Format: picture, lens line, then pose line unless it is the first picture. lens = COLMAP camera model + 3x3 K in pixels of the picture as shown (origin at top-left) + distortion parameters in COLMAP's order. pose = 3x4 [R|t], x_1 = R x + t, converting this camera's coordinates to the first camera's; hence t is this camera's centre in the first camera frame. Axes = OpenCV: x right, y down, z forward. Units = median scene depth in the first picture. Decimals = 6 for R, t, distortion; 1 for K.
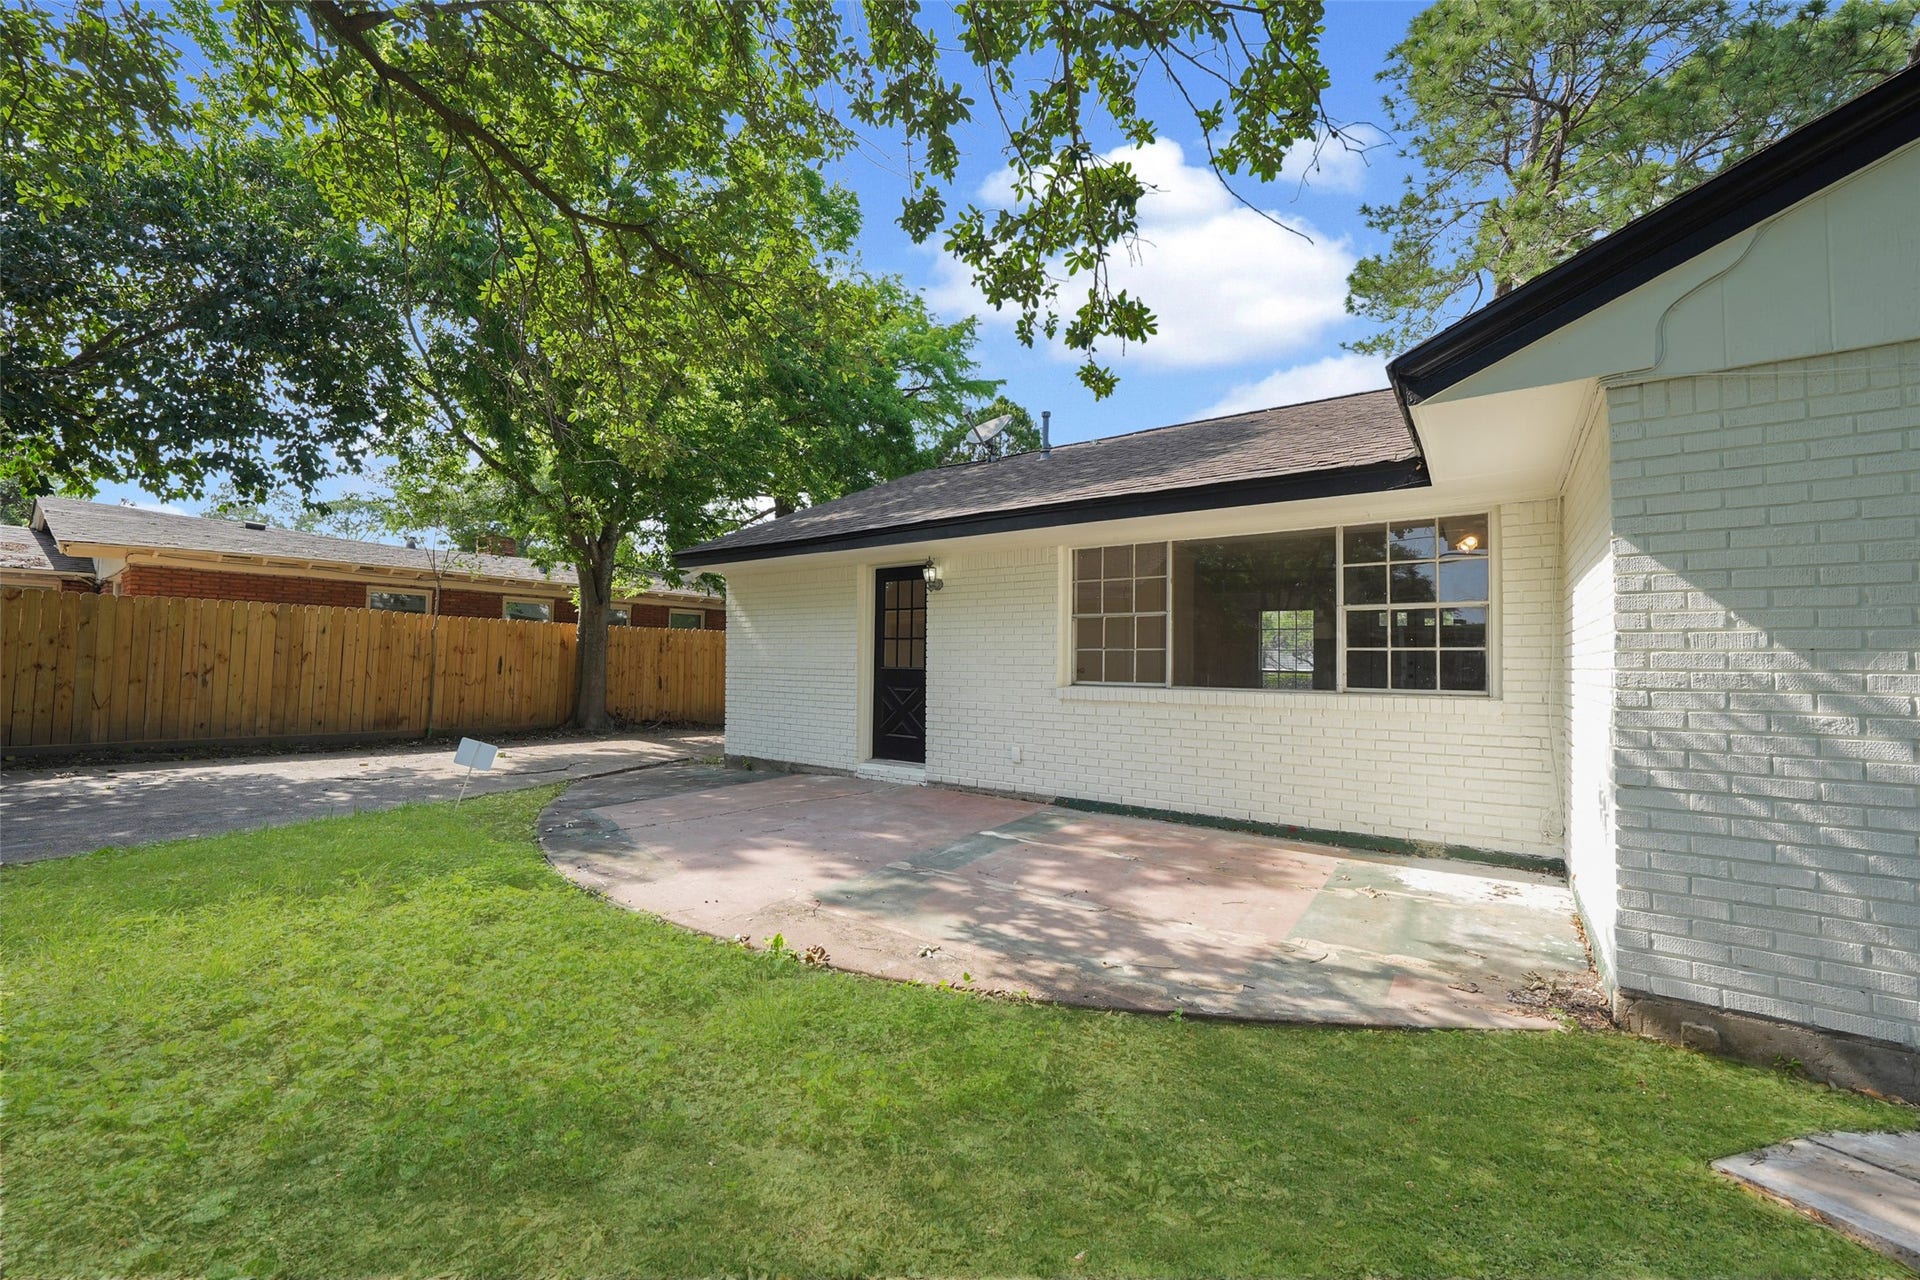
lens RADIAL K [[761.0, 0, 936.4], [0, 761.0, 660.8], [0, 0, 1]] dist [-0.000160, -0.000158]
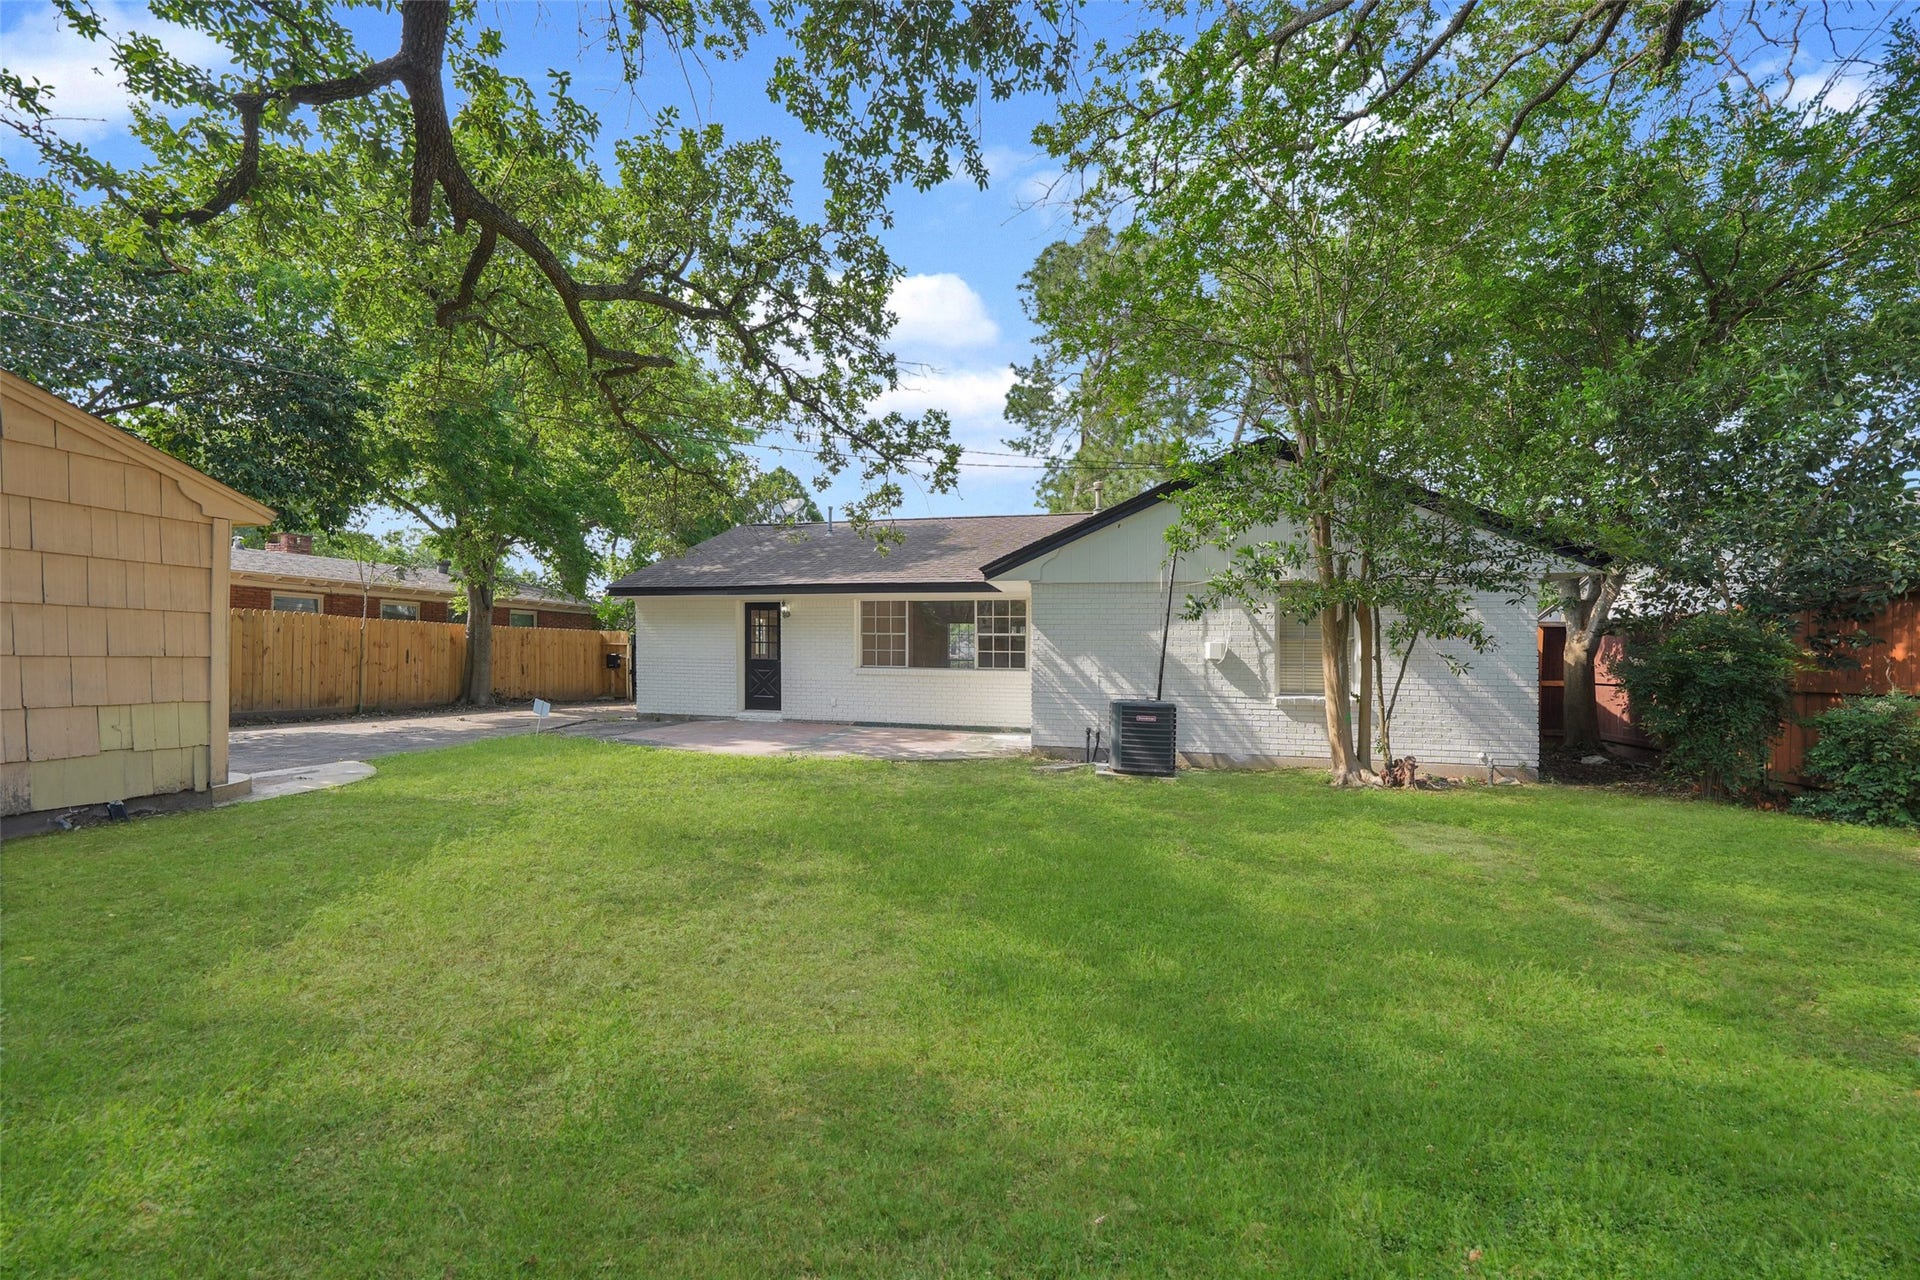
lens RADIAL K [[761.0, 0, 936.4], [0, 761.0, 660.8], [0, 0, 1]] dist [-0.000160, -0.000158]
pose [[0.930270, -0.006346, 0.366820, -0.352317], [-0.002183, 0.999737, 0.022834, -0.030154], [-0.366868, -0.022042, 0.930012, -0.896542]]
